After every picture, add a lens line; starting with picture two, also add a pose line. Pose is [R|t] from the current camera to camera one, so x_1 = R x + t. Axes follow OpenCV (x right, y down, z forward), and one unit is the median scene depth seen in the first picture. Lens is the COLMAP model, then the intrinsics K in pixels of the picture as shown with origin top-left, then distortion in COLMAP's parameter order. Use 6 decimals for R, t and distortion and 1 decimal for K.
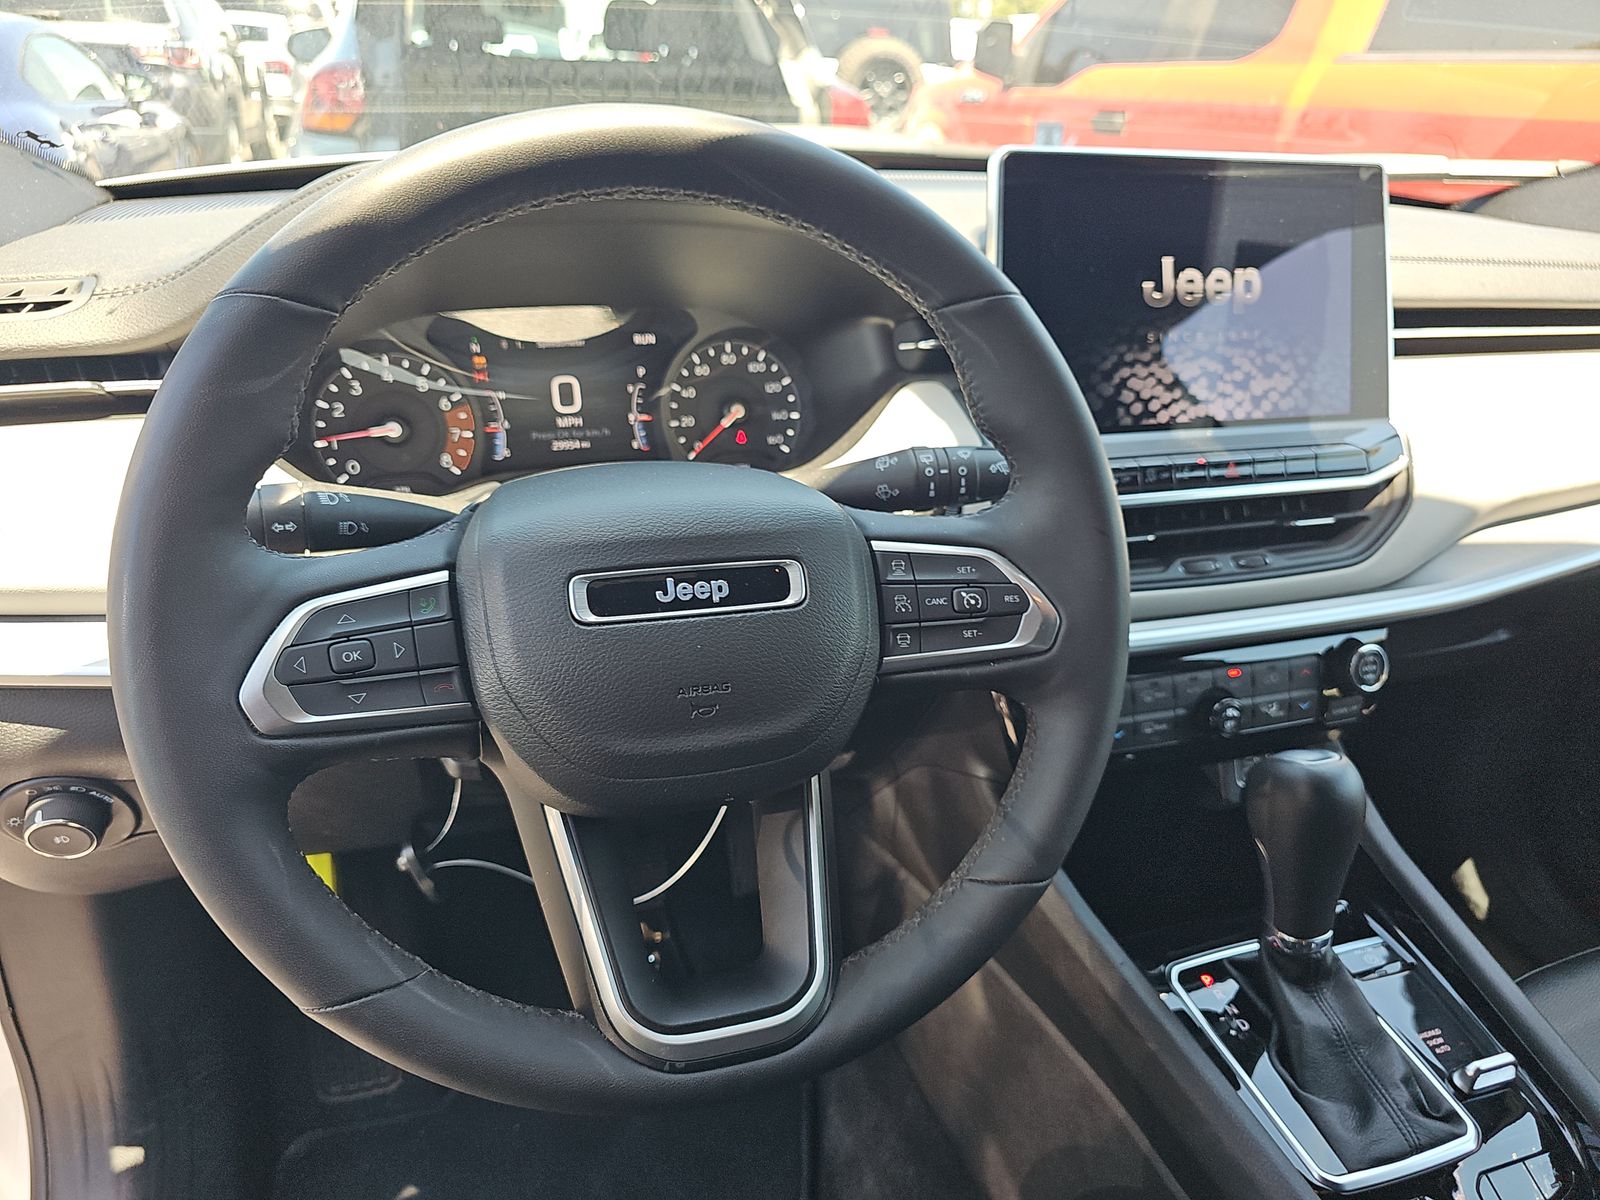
lens RADIAL K [[1050.7, 0, 800.0], [0, 1050.7, 600.0], [0, 0, 1]] dist [0.020091, -0.025059]
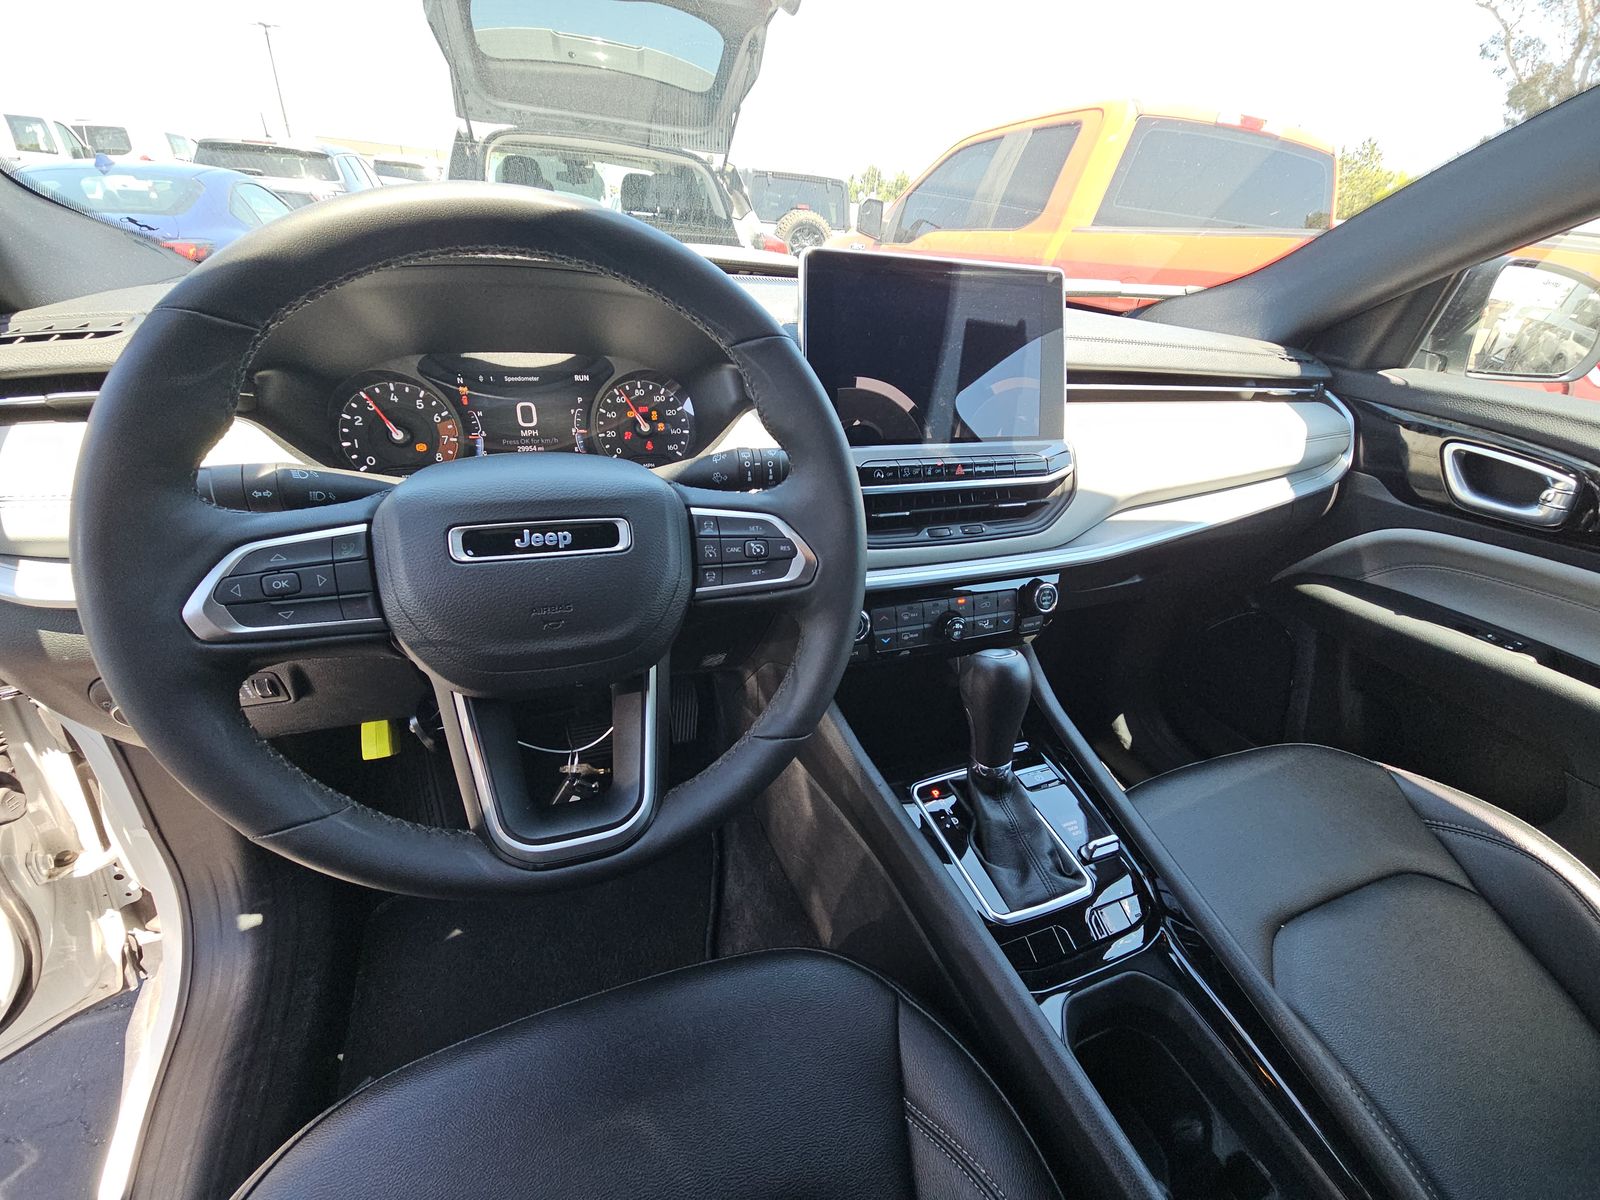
lens RADIAL K [[637.7, 0, 800.0], [0, 637.7, 600.0], [0, 0, 1]] dist [-0.001503, -0.000104]
pose [[0.997680, -0.000719, 0.068074, 0.116444], [-0.003316, 0.998243, 0.059153, 0.013295], [-0.067997, -0.059241, 0.995925, 0.075027]]
